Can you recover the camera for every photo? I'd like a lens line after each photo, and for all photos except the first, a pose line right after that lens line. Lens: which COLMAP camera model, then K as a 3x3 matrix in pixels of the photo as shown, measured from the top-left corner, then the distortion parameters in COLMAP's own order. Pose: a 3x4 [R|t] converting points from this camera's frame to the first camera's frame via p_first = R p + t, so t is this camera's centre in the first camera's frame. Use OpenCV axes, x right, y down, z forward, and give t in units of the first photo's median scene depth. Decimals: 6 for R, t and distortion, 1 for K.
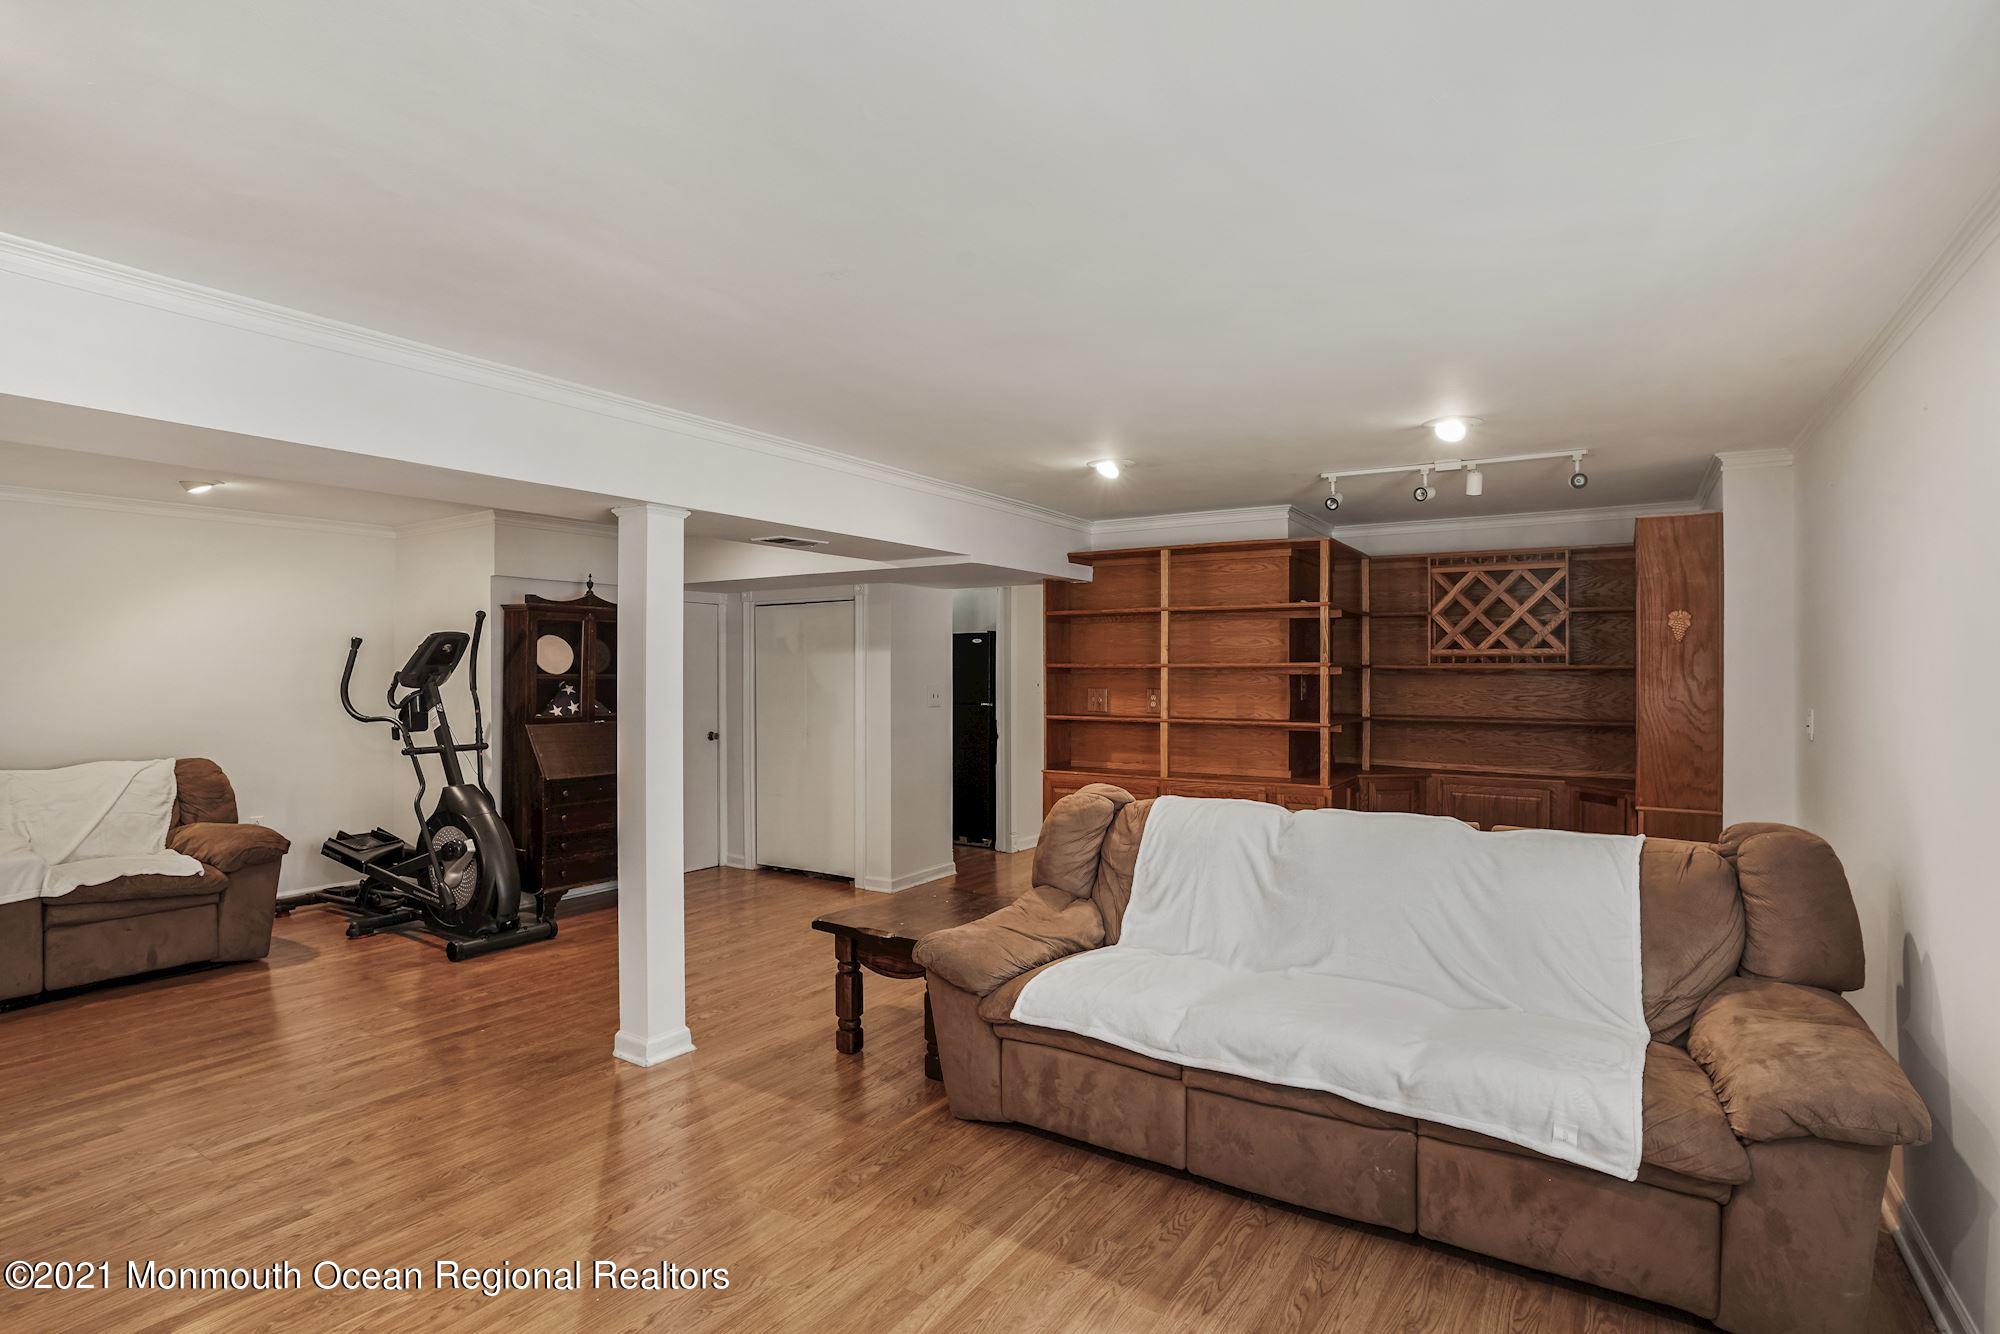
lens RADIAL K [[1007.2, 0, 1006.6], [0, 1007.2, 685.8], [0, 0, 1]] dist [-0.063779, 0.032284]
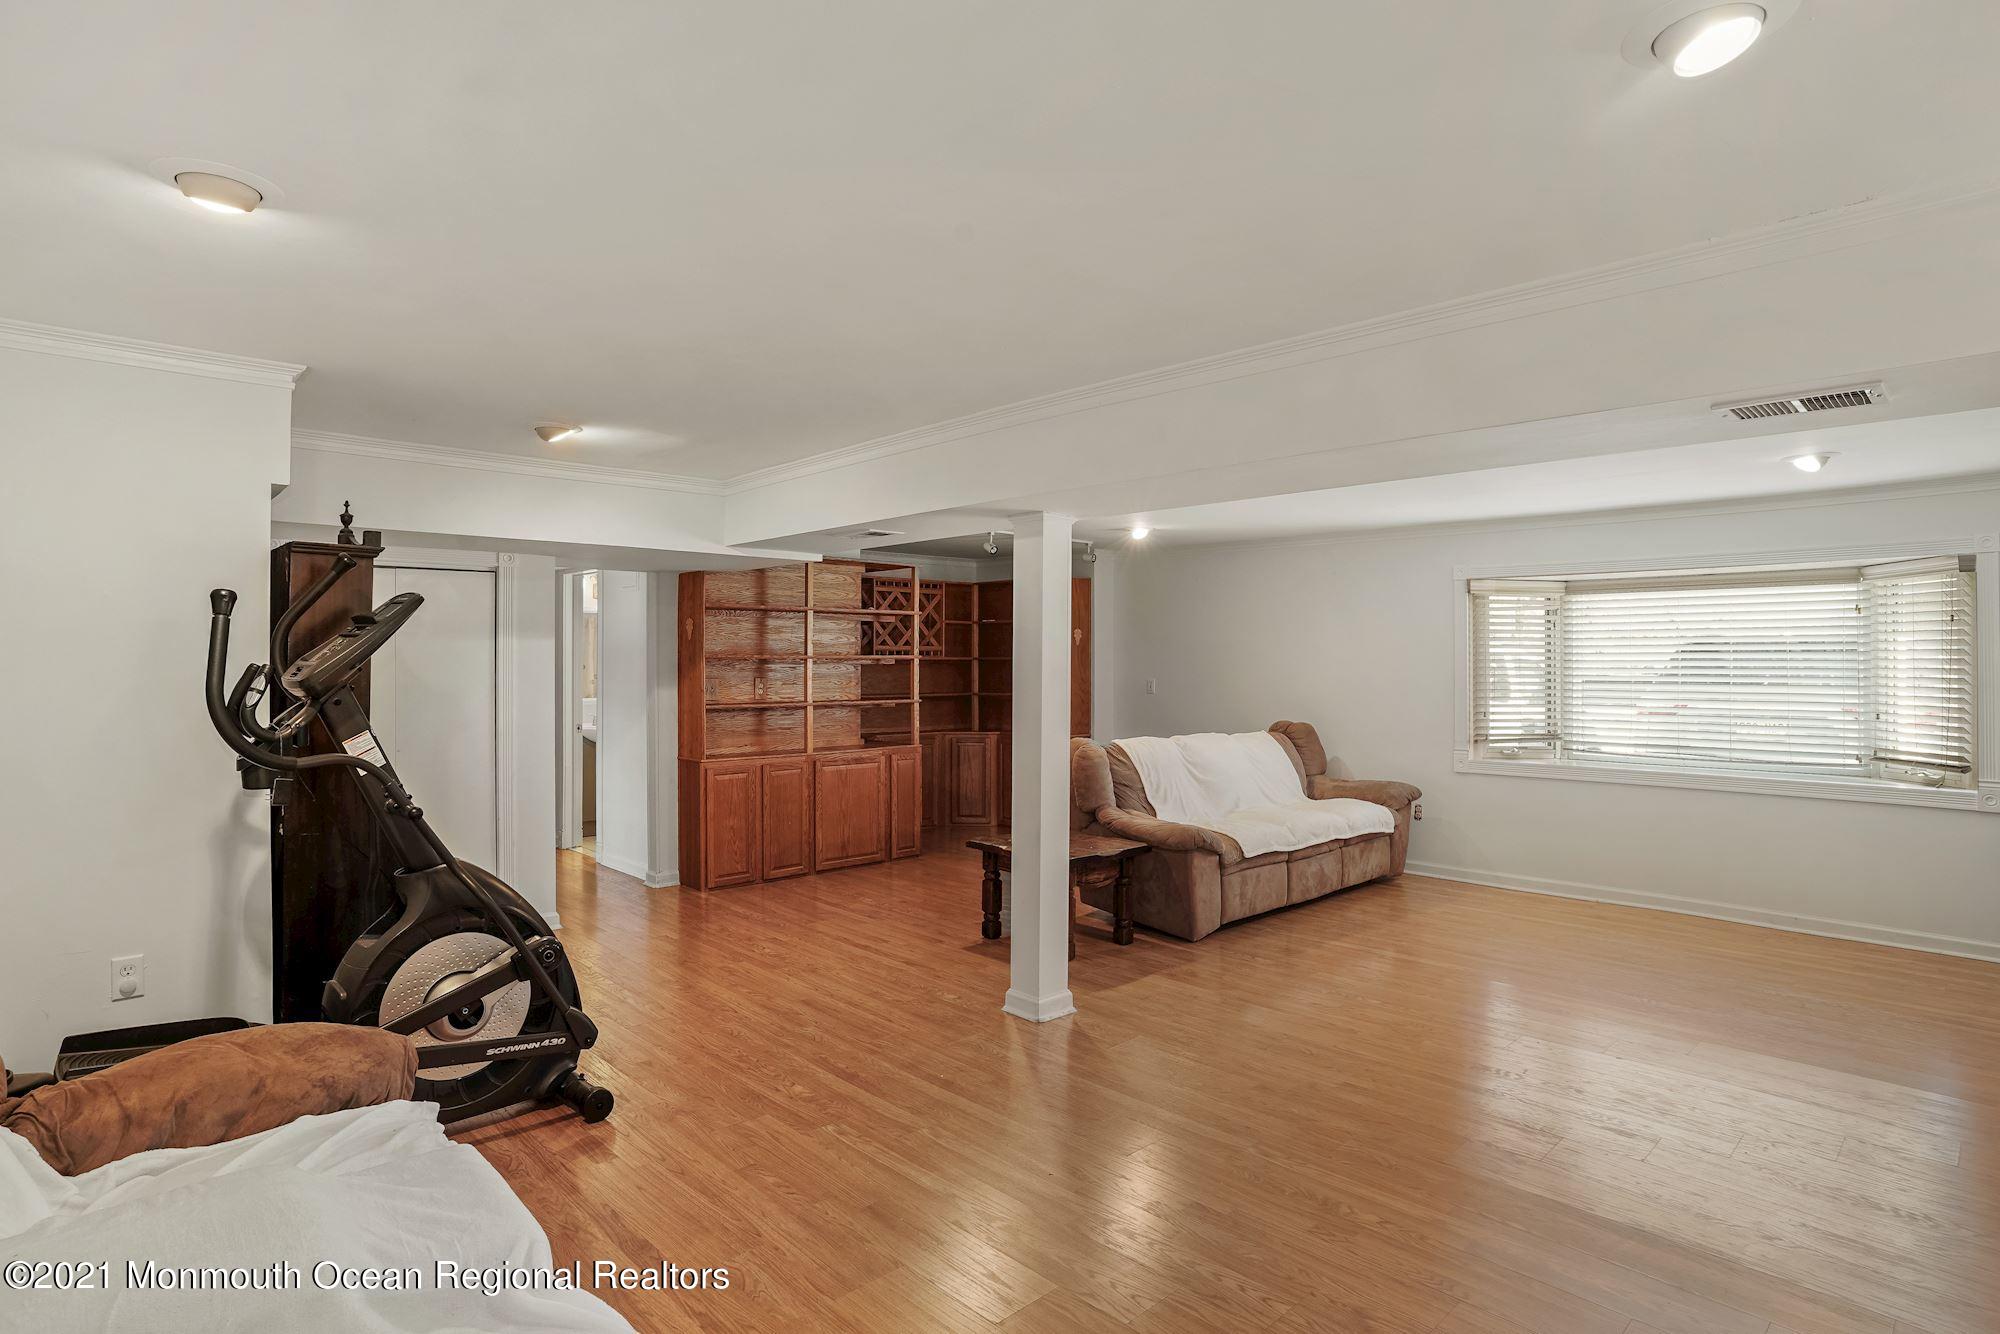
lens RADIAL K [[1007.2, 0, 1006.6], [0, 1007.2, 685.8], [0, 0, 1]] dist [-0.063779, 0.032284]
pose [[0.250543, -0.026155, 0.967752, -1.001150], [0.014172, 0.999627, 0.023348, -0.011602], [-0.968002, 0.007865, 0.250820, 0.528917]]
